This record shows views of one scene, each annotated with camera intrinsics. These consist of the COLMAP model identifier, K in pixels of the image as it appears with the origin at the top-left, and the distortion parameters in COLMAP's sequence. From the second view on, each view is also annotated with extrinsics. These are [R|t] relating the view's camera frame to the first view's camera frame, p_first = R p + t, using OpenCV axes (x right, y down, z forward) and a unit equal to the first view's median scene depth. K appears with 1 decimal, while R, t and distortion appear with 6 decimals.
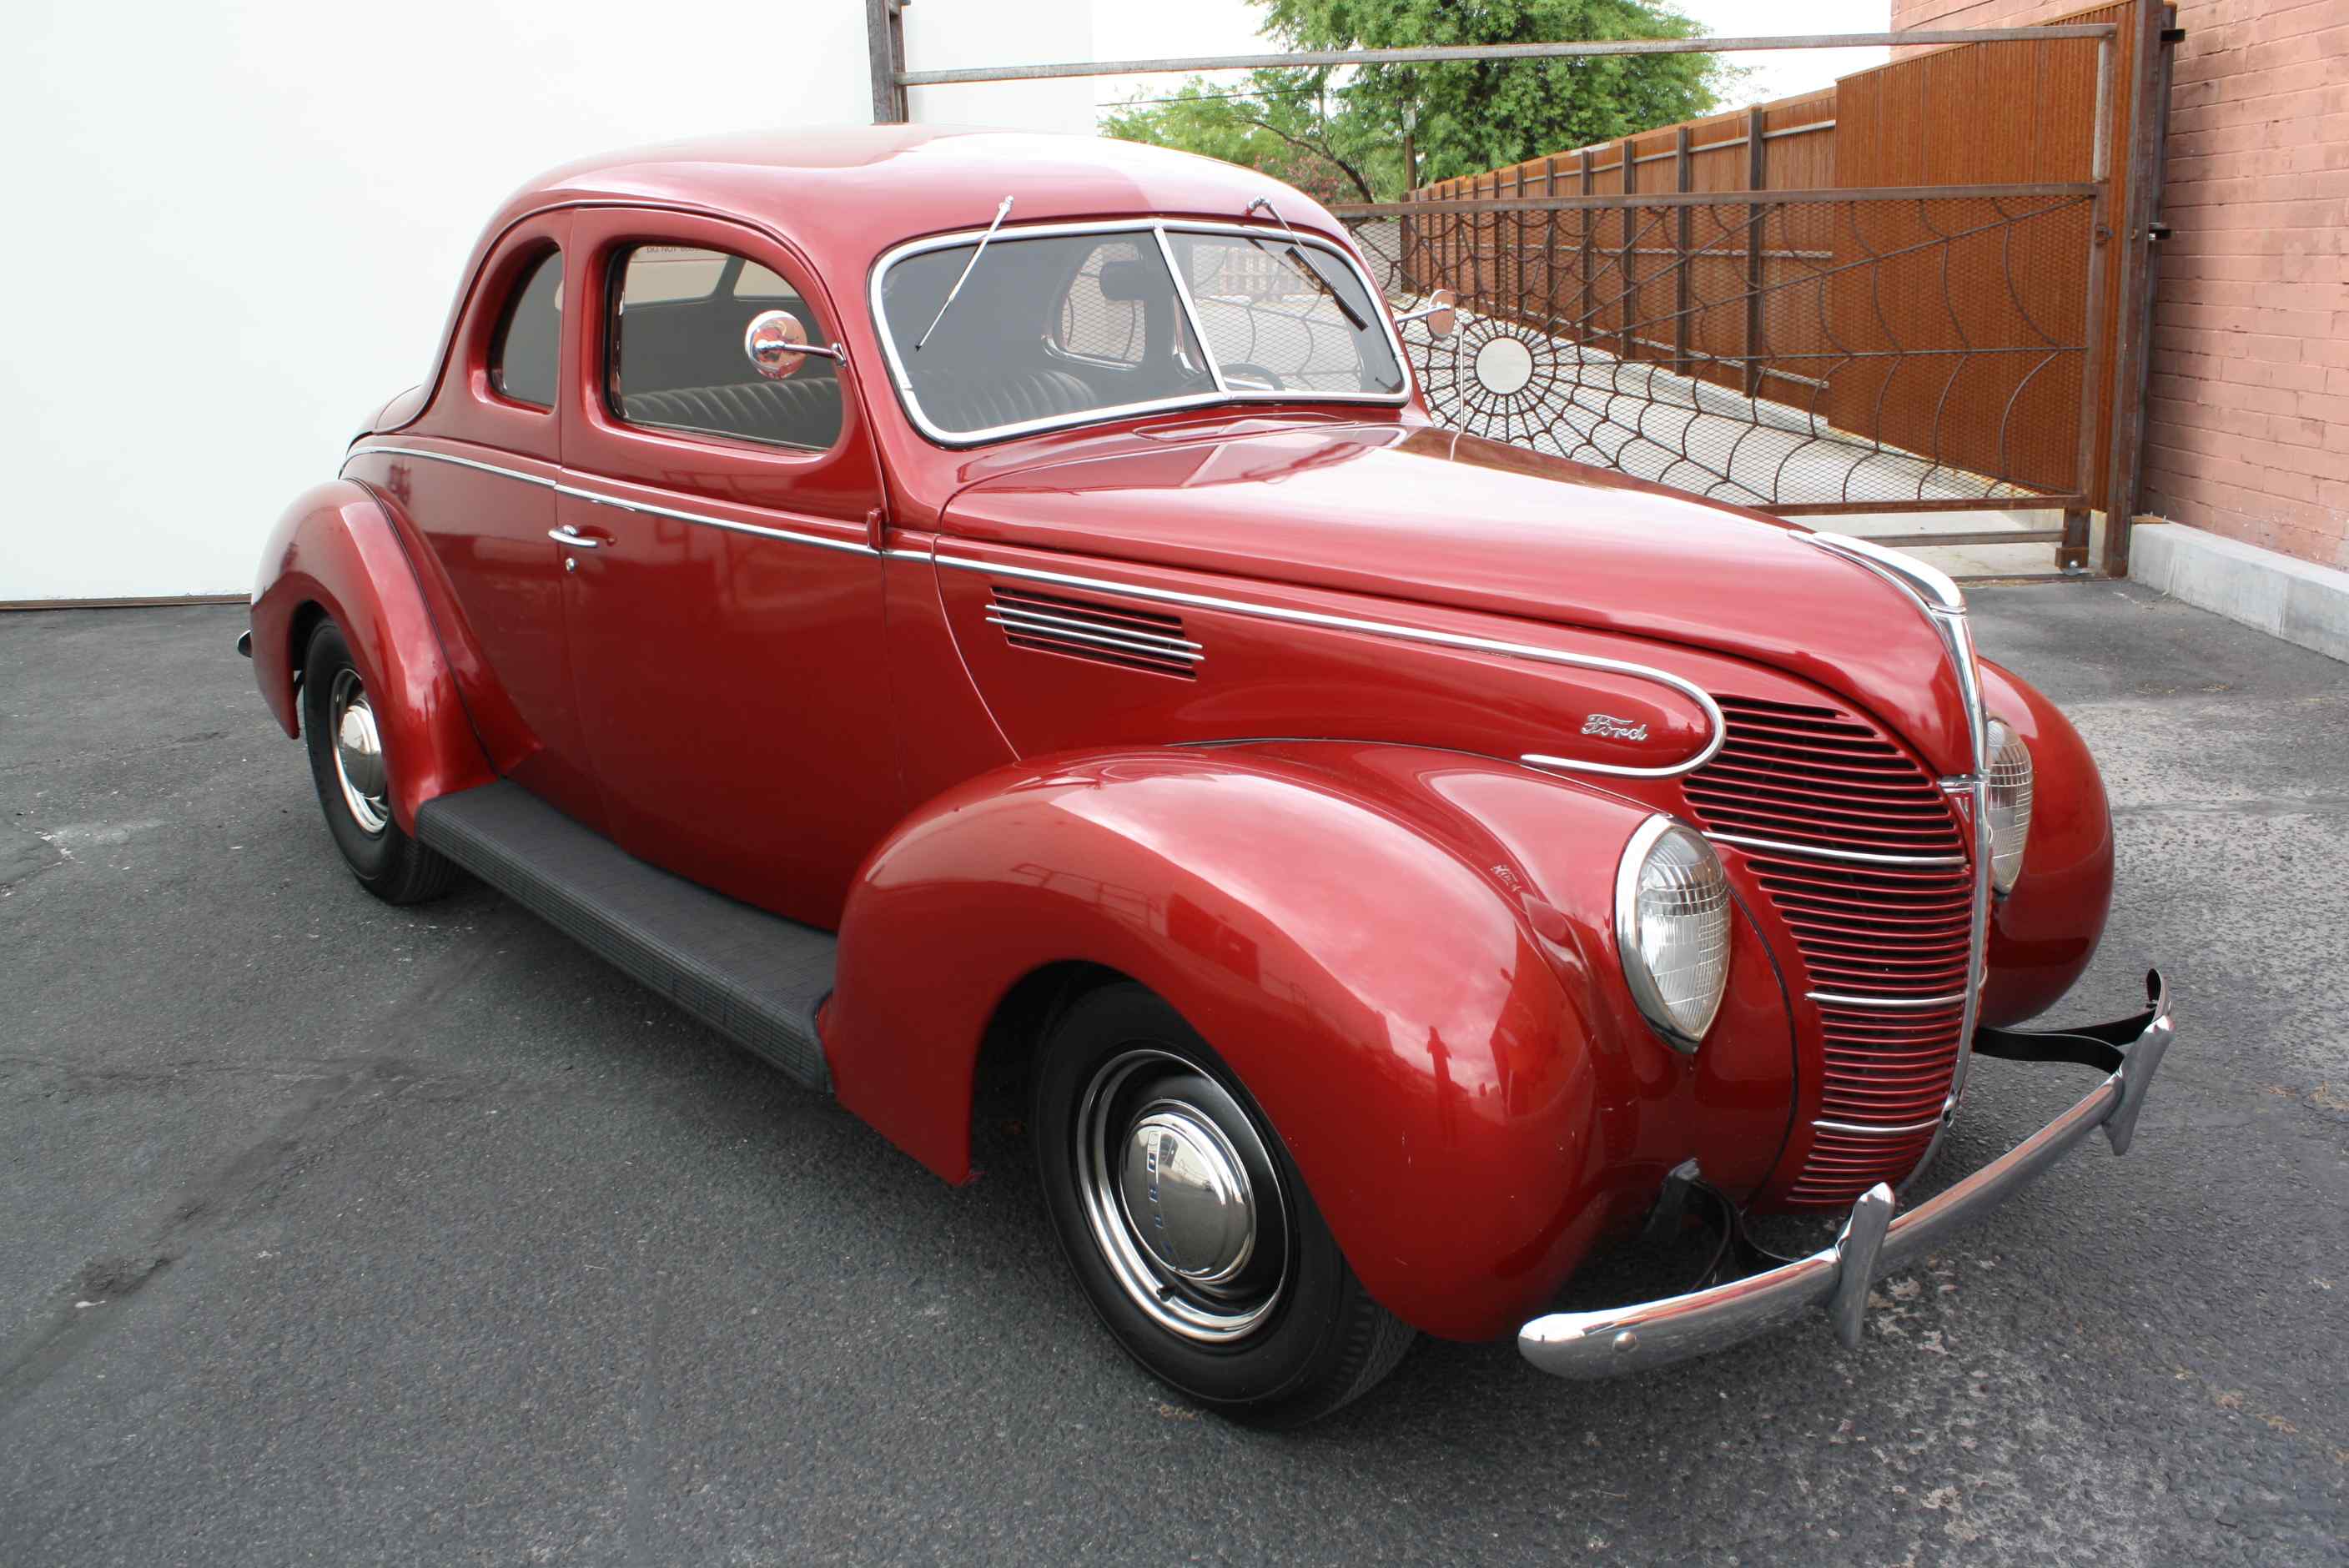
lens RADIAL K [[1993.1, 0, 1186.4], [0, 1993.1, 784.8], [0, 0, 1]] dist [-0.168666, 0.148853]
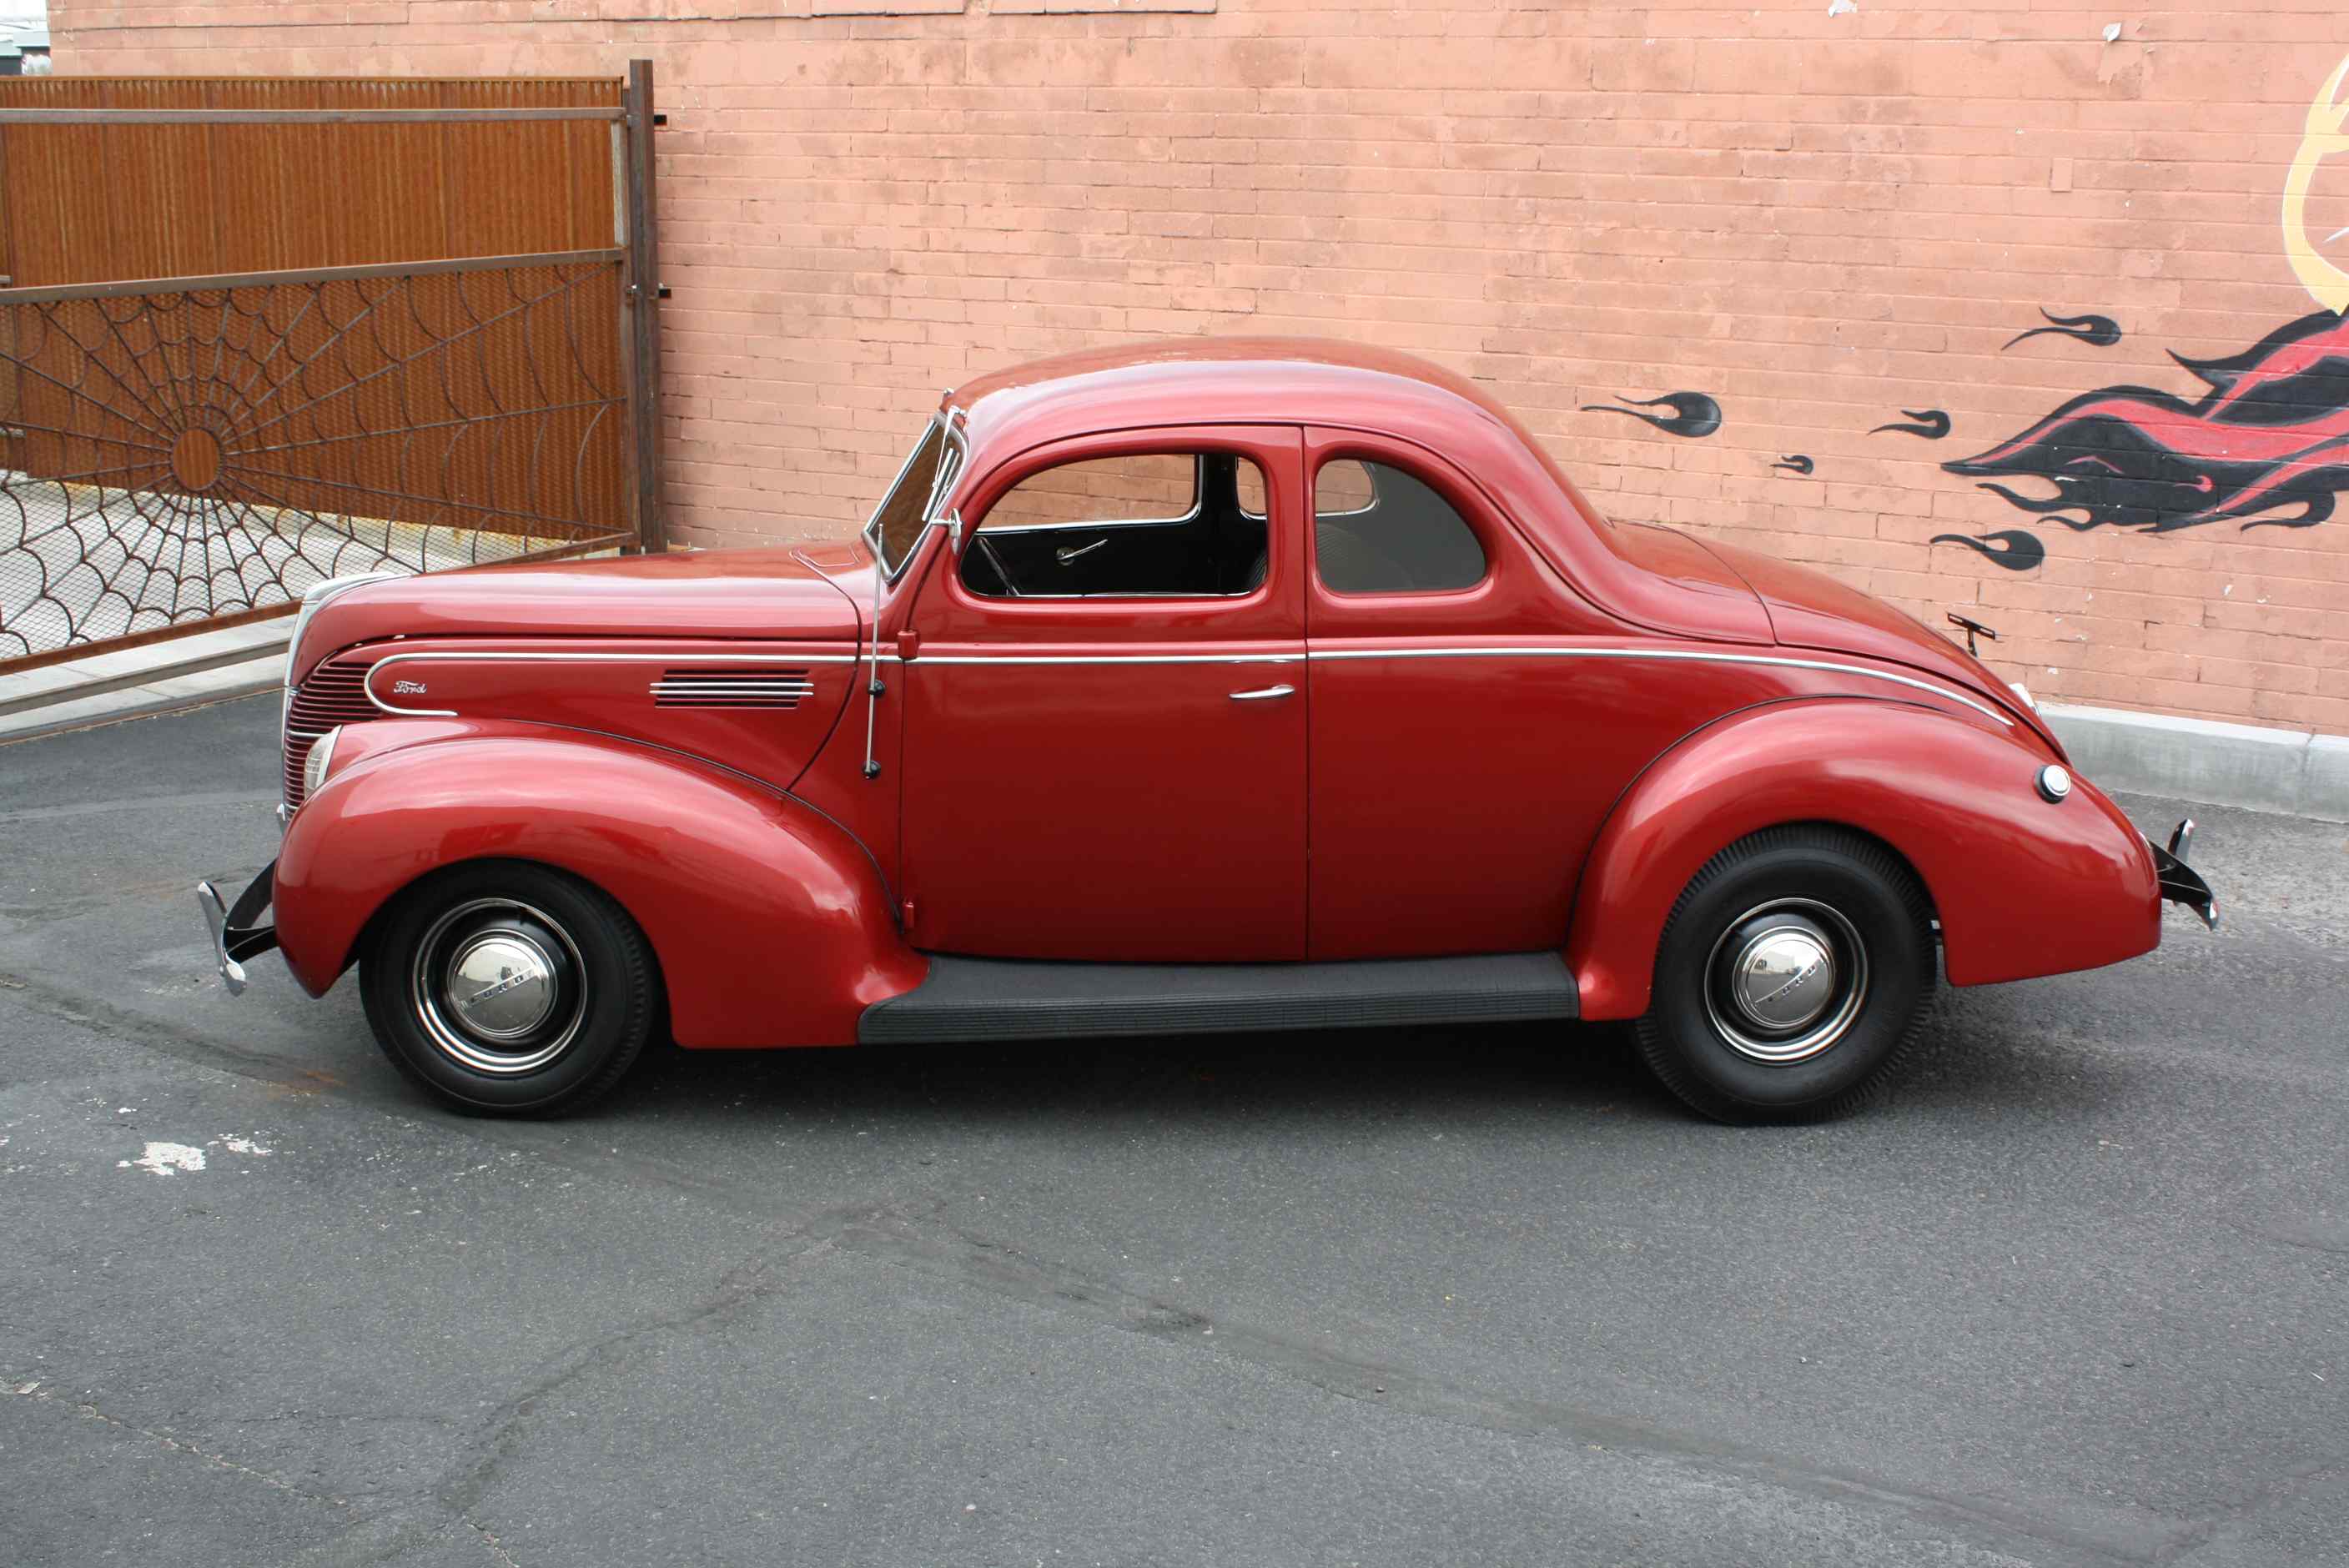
lens RADIAL K [[2612.5, 0, 1174.5], [0, 2612.5, 784.0], [0, 0, 1]] dist [-0.120275, 0.161262]
pose [[0.456936, -0.172711, 0.872571, -1.677366], [0.198330, 0.976056, 0.089335, -0.196573], [-0.867107, 0.132236, 0.480249, 0.124990]]
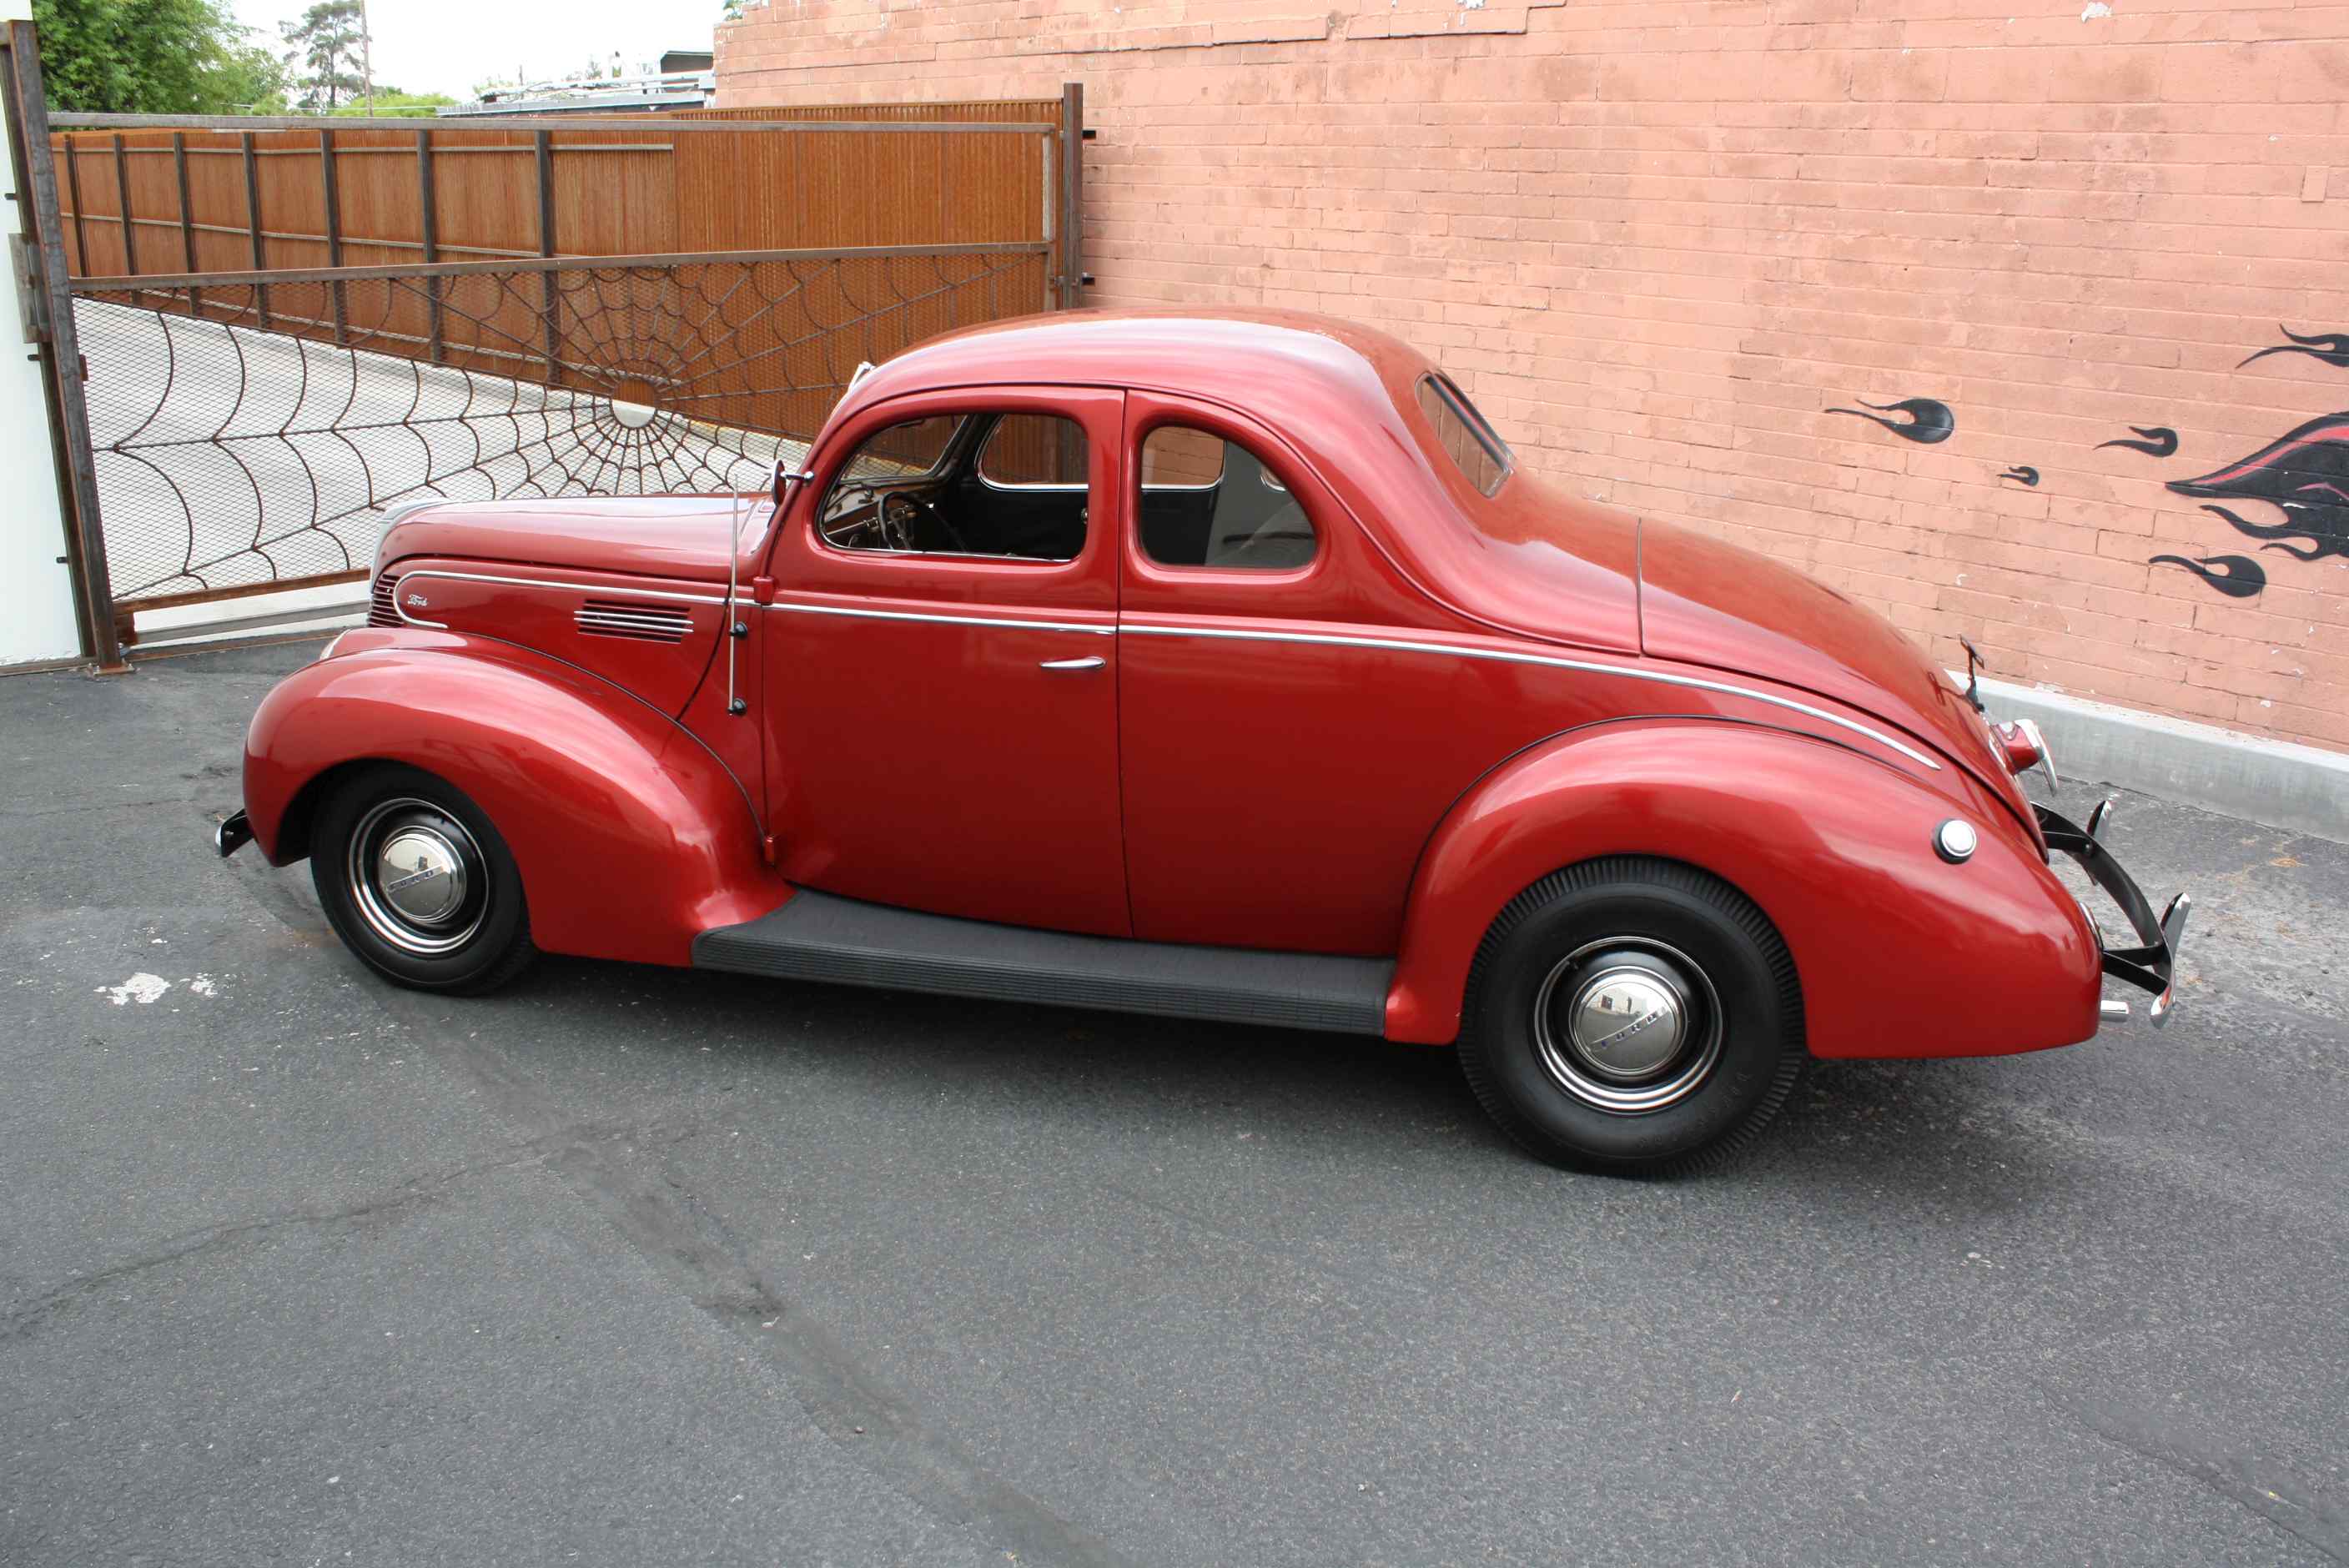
lens RADIAL K [[2004.6, 0, 1171.1], [0, 2004.6, 780.7], [0, 0, 1]] dist [-0.164964, 0.145922]
pose [[0.725066, -0.151848, 0.671731, -0.980781], [0.133827, 0.987862, 0.078858, -0.110265], [-0.675552, 0.032719, 0.736586, -0.087074]]
